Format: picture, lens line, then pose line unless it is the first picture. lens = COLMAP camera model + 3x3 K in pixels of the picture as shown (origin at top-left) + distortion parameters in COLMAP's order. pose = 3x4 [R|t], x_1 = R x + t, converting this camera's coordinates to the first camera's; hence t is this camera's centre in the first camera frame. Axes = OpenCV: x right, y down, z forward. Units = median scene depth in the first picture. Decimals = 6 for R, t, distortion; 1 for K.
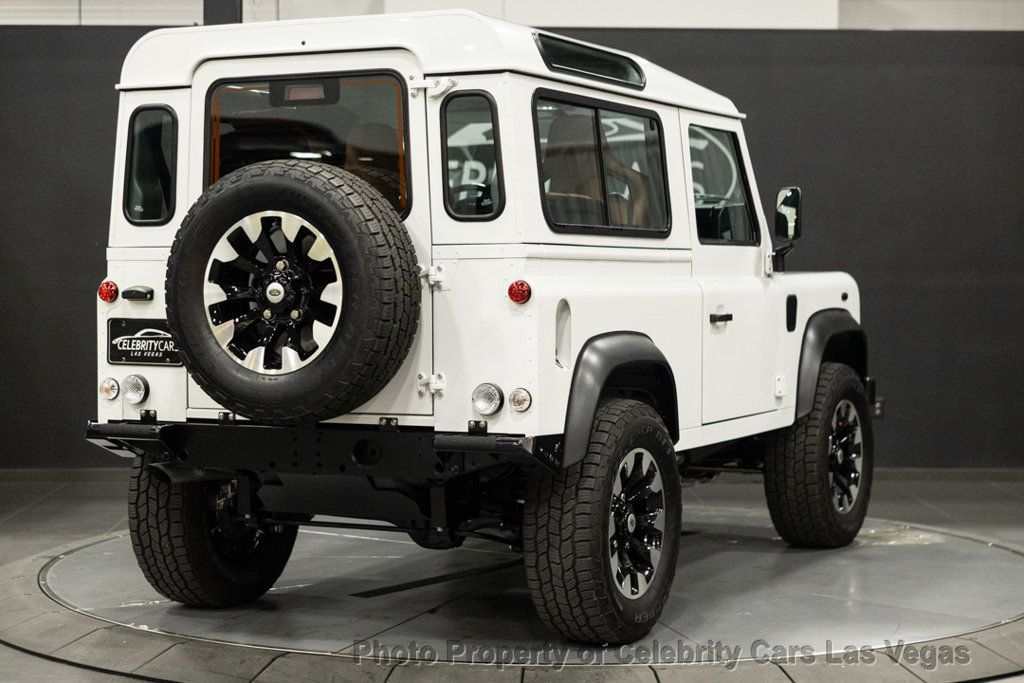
lens RADIAL K [[2004.0, 0, 512.2], [0, 2004.0, 340.5], [0, 0, 1]] dist [-0.075271, 0.000000]
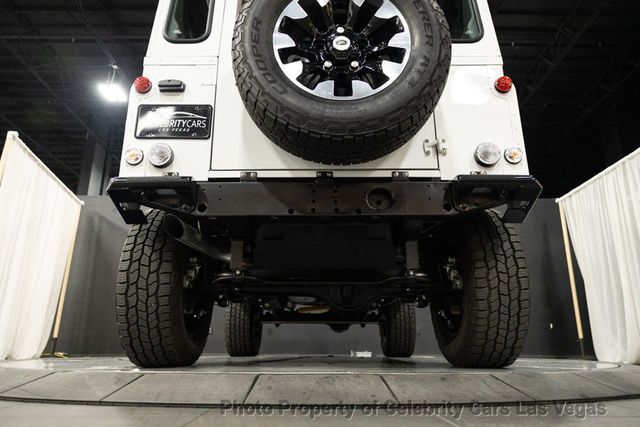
lens RADIAL K [[445.7, 0, 319.2], [0, 445.7, 214.6], [0, 0, 1]] dist [0.002557, -0.001175]
pose [[0.899712, 0.123718, 0.418582, -0.223679], [0.019442, 0.946678, -0.321593, 0.154903], [-0.436050, 0.297479, 0.849333, 0.788427]]
